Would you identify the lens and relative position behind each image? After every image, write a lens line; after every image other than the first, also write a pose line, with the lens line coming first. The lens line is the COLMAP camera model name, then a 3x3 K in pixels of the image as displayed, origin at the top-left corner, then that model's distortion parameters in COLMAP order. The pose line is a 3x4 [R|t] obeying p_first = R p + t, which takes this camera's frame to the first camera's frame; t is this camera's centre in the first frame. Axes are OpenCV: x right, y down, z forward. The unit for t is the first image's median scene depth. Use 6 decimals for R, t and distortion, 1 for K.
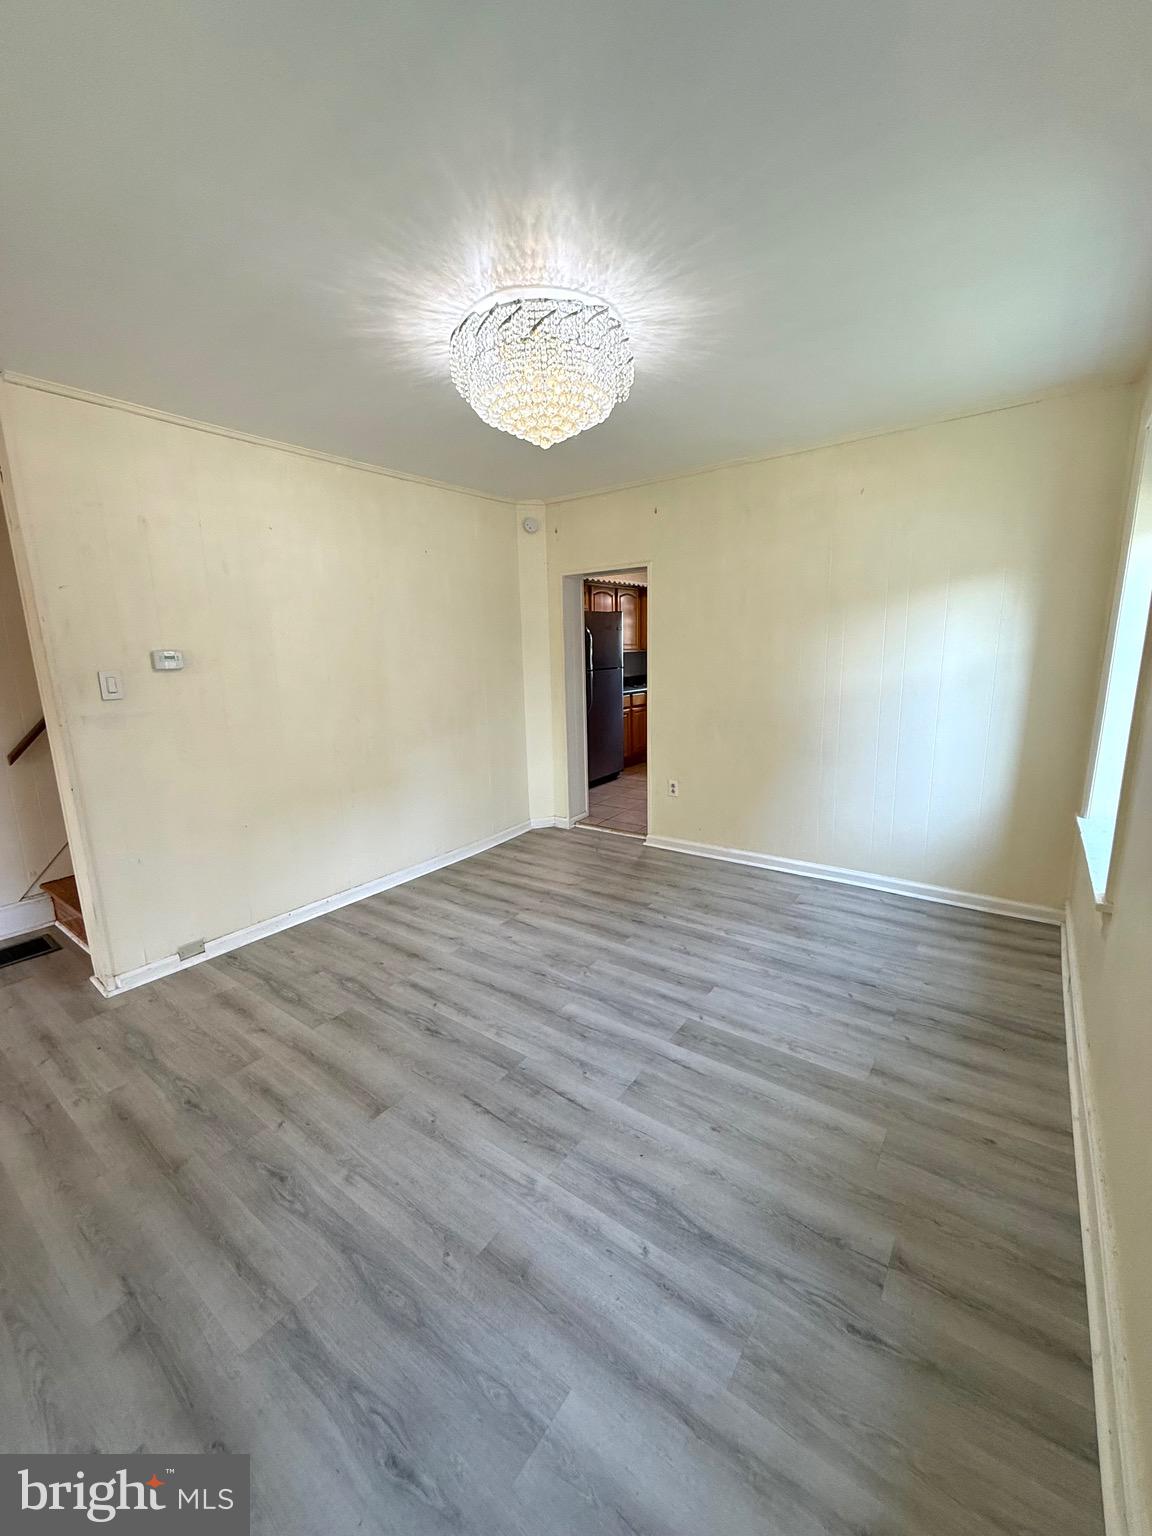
lens RADIAL K [[612.8, 0, 571.9], [0, 612.8, 762.9], [0, 0, 1]] dist [0.000150, -0.000291]
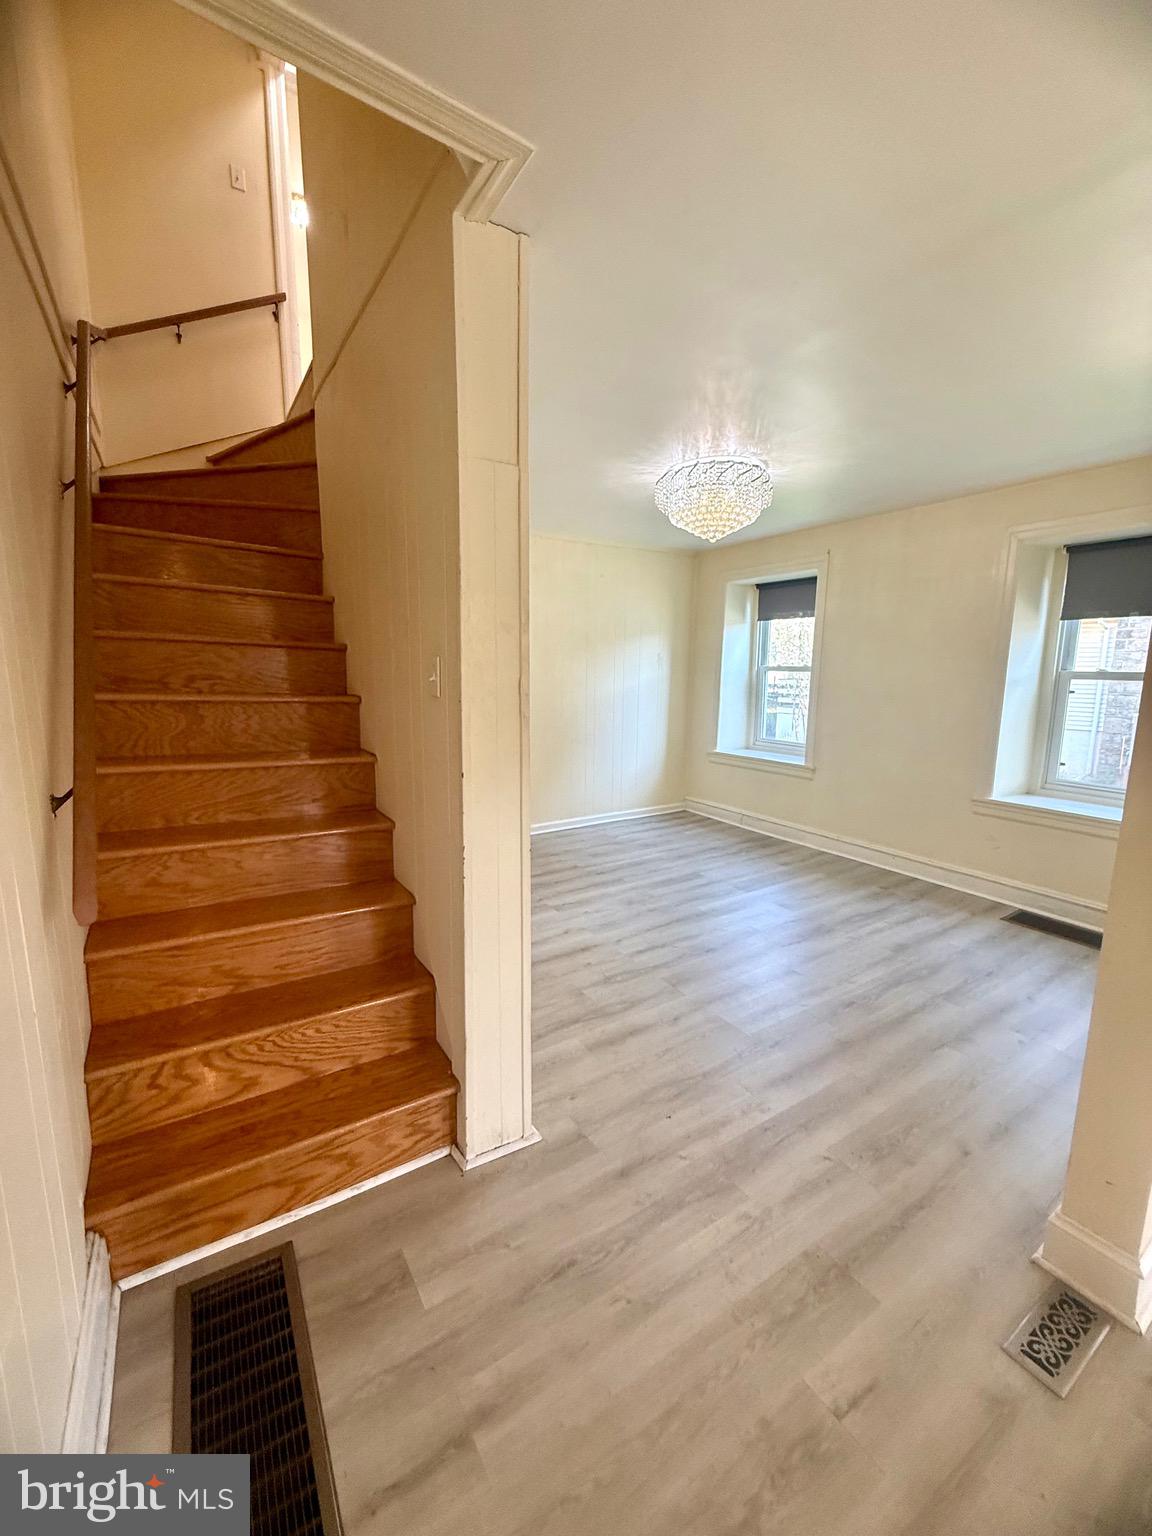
lens RADIAL K [[612.8, 0, 571.9], [0, 612.8, 762.9], [0, 0, 1]] dist [0.000150, -0.000291]
pose [[0.356066, -0.117912, 0.926992, -1.395550], [0.158518, 0.985251, 0.064435, -0.090812], [-0.920918, 0.124001, 0.369505, 0.667778]]
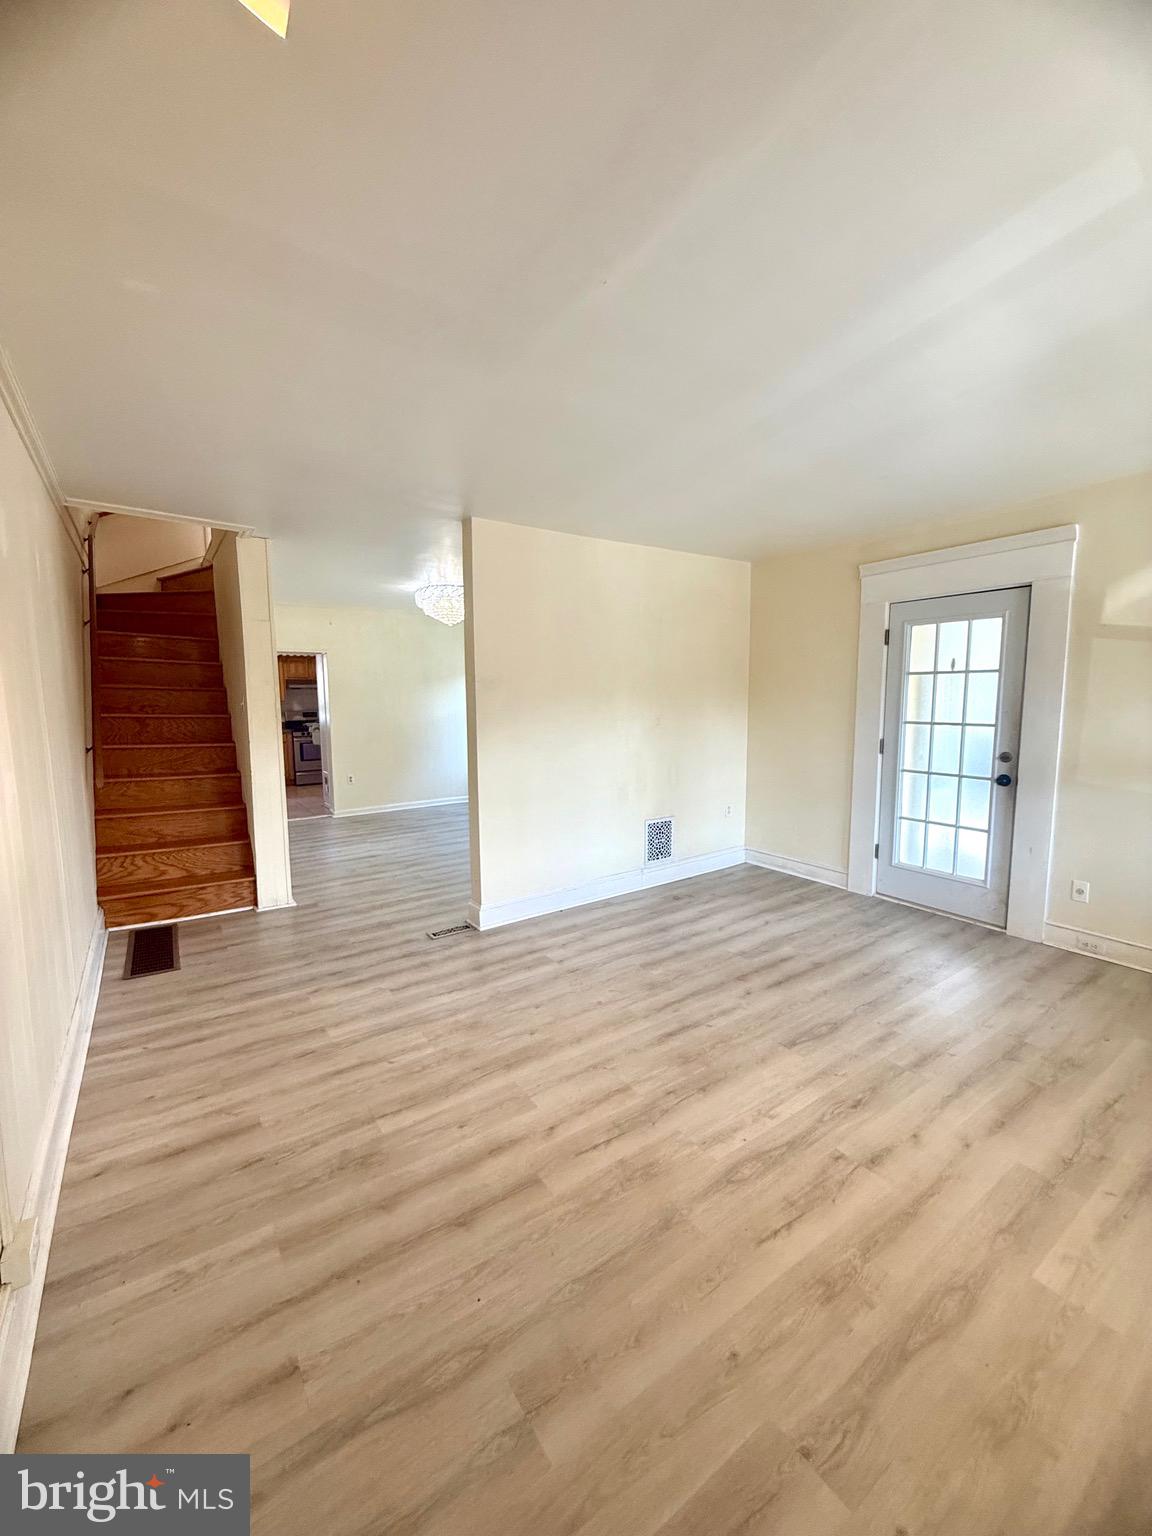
lens RADIAL K [[612.8, 0, 571.9], [0, 612.8, 762.9], [0, 0, 1]] dist [0.000150, -0.000291]
pose [[0.318373, -0.080018, 0.944582, -2.086330], [0.174925, 0.984279, 0.024422, 0.104091], [-0.931687, 0.157456, 0.327365, -0.276040]]
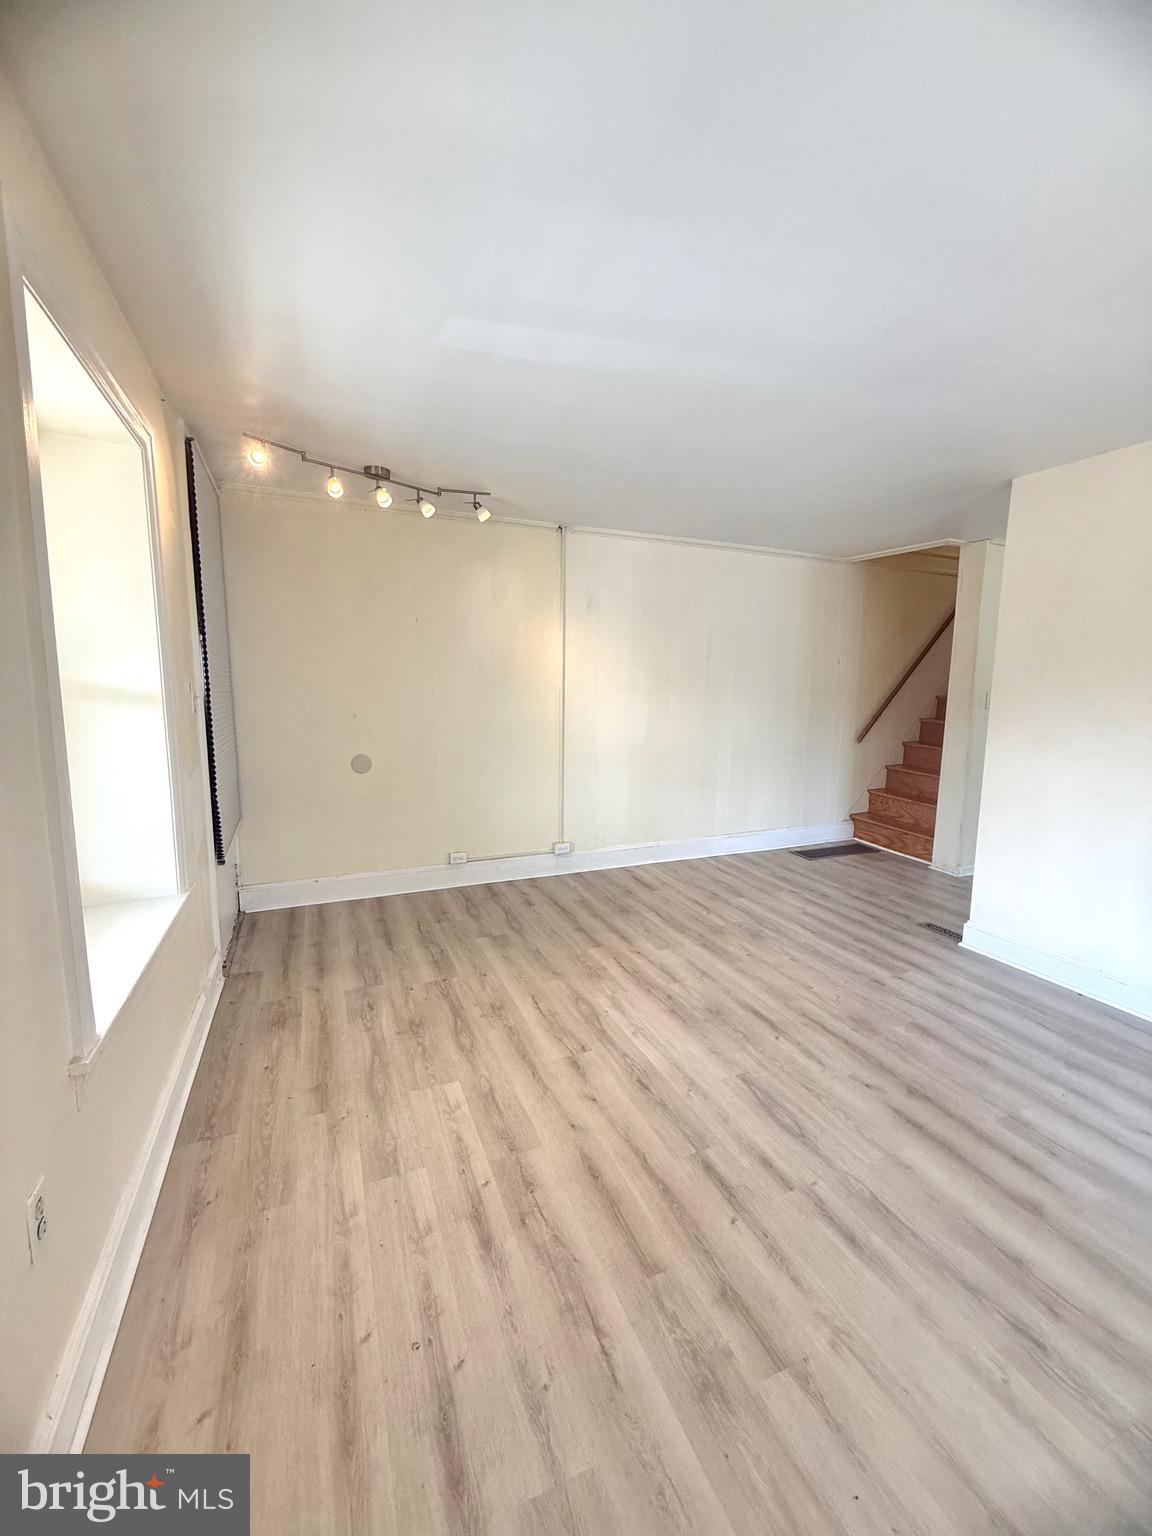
lens RADIAL K [[612.8, 0, 571.9], [0, 612.8, 762.9], [0, 0, 1]] dist [0.000150, -0.000291]
pose [[0.863396, 0.099926, -0.494532, -0.902454], [-0.124769, 0.992034, -0.017381, 0.234099], [0.488856, 0.076709, 0.868986, -1.127763]]
